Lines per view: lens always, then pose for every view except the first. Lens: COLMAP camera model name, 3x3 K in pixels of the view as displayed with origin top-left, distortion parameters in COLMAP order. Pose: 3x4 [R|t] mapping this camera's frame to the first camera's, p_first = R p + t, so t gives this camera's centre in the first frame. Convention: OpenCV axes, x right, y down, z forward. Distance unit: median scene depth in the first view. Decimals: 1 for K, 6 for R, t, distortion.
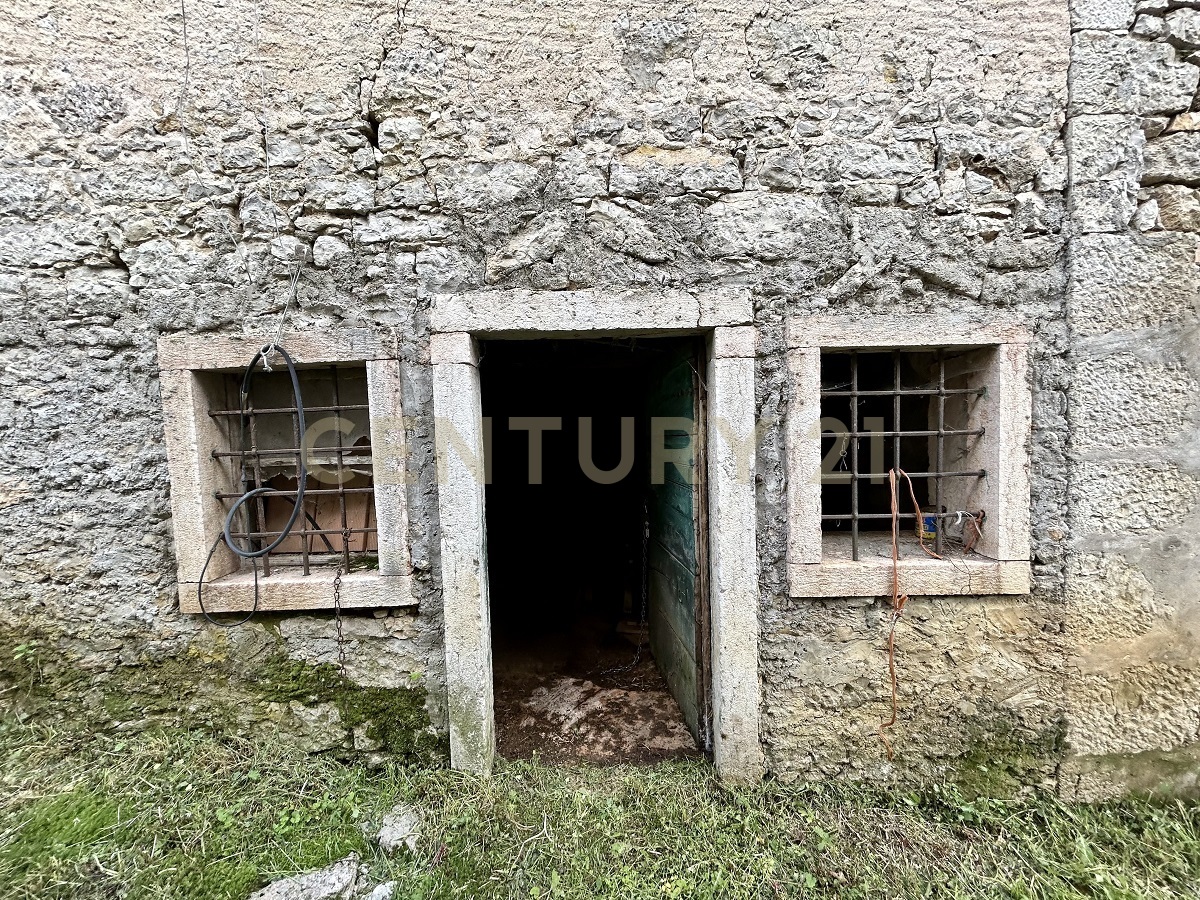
lens RADIAL K [[478.1, 0, 600.0], [0, 478.1, 450.0], [0, 0, 1]] dist [0.000327, 0.000031]
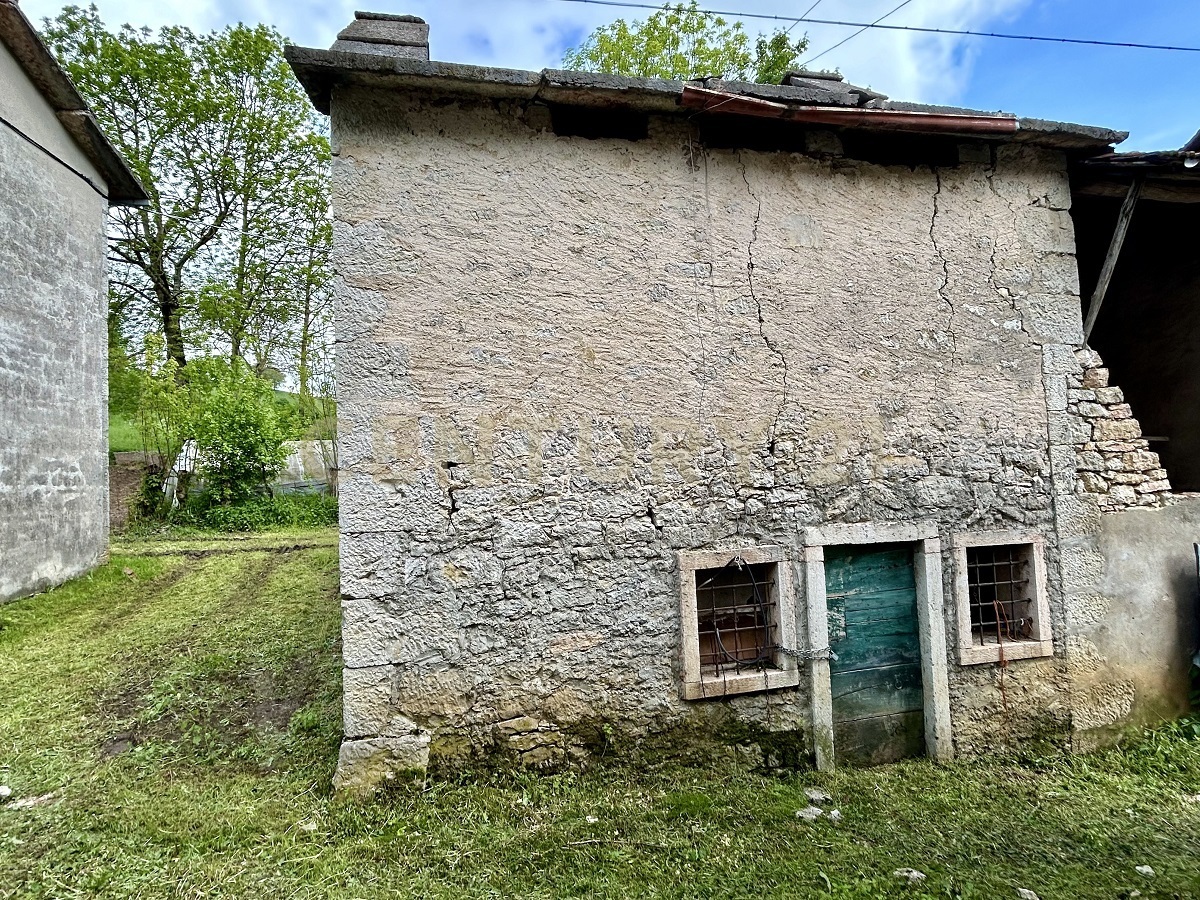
lens RADIAL K [[638.3, 0, 600.0], [0, 638.3, 450.0], [0, 0, 1]] dist [-0.002404, 0.000063]
pose [[0.974325, -0.001597, 0.225142, -1.814461], [0.024561, 0.994761, -0.099234, -0.404526], [-0.223804, 0.102216, 0.969259, -1.490809]]
